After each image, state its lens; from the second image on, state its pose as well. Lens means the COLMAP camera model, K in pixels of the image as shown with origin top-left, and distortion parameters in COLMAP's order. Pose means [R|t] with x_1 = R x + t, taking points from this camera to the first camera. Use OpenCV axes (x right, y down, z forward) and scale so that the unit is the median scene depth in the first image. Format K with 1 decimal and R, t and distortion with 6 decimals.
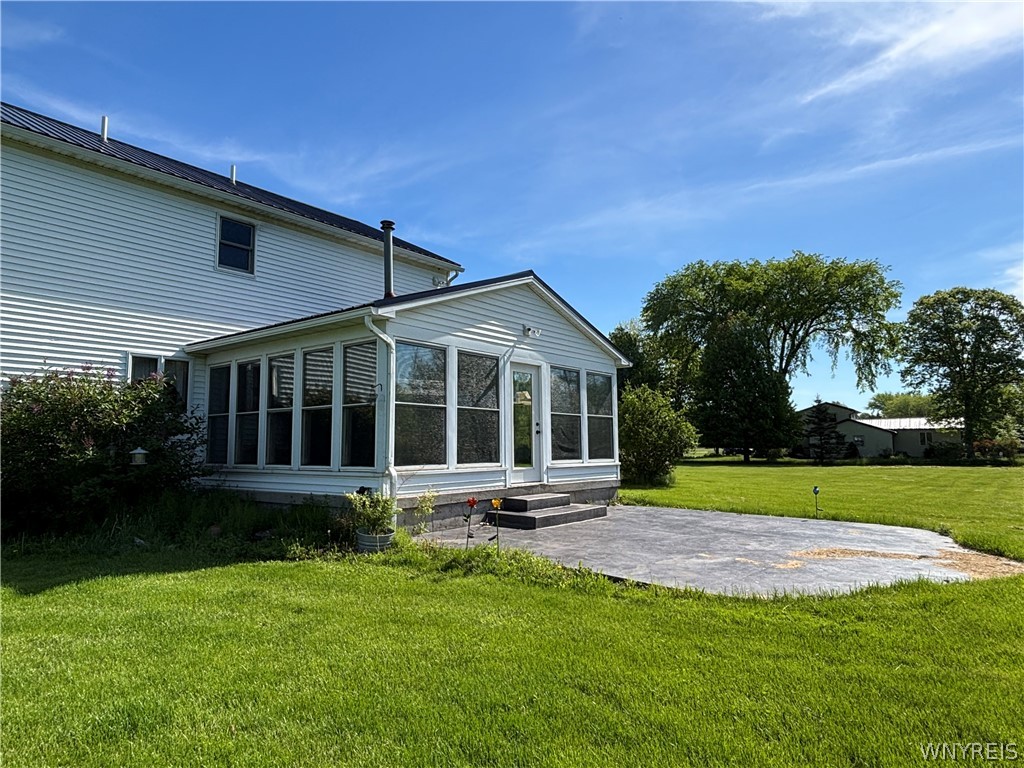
lens RADIAL K [[625.2, 0, 487.7], [0, 625.2, 379.3], [0, 0, 1]] dist [0.065072, -0.001182]
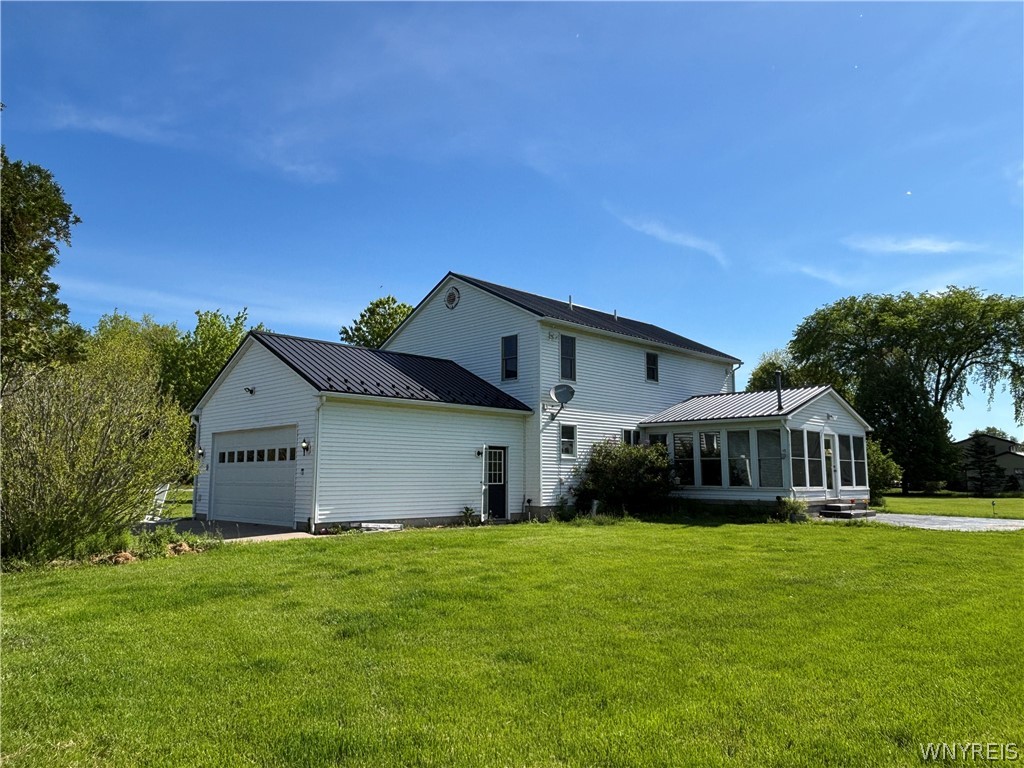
lens RADIAL K [[718.7, 0, 512.0], [0, 718.7, 384.0], [0, 0, 1]] dist [0.055344, -0.002012]
pose [[0.997115, -0.003304, -0.075831, -0.511593], [0.001785, 0.999797, -0.020085, -0.095199], [0.075882, 0.019892, 0.996918, -0.890108]]
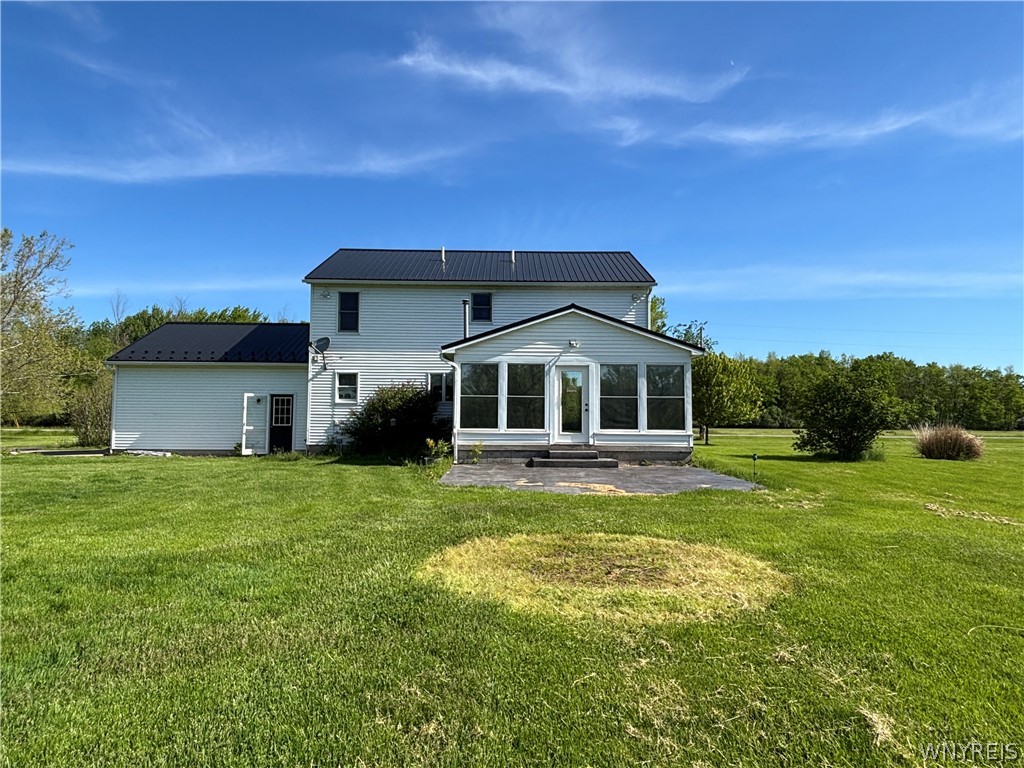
lens RADIAL K [[636.6, 0, 525.6], [0, 636.6, 363.3], [0, 0, 1]] dist [0.022049, -0.005018]
pose [[0.657964, -0.065009, -0.750238, 0.813568], [0.071833, 0.997142, -0.023405, -0.001643], [0.749615, -0.038493, 0.660754, -0.083391]]
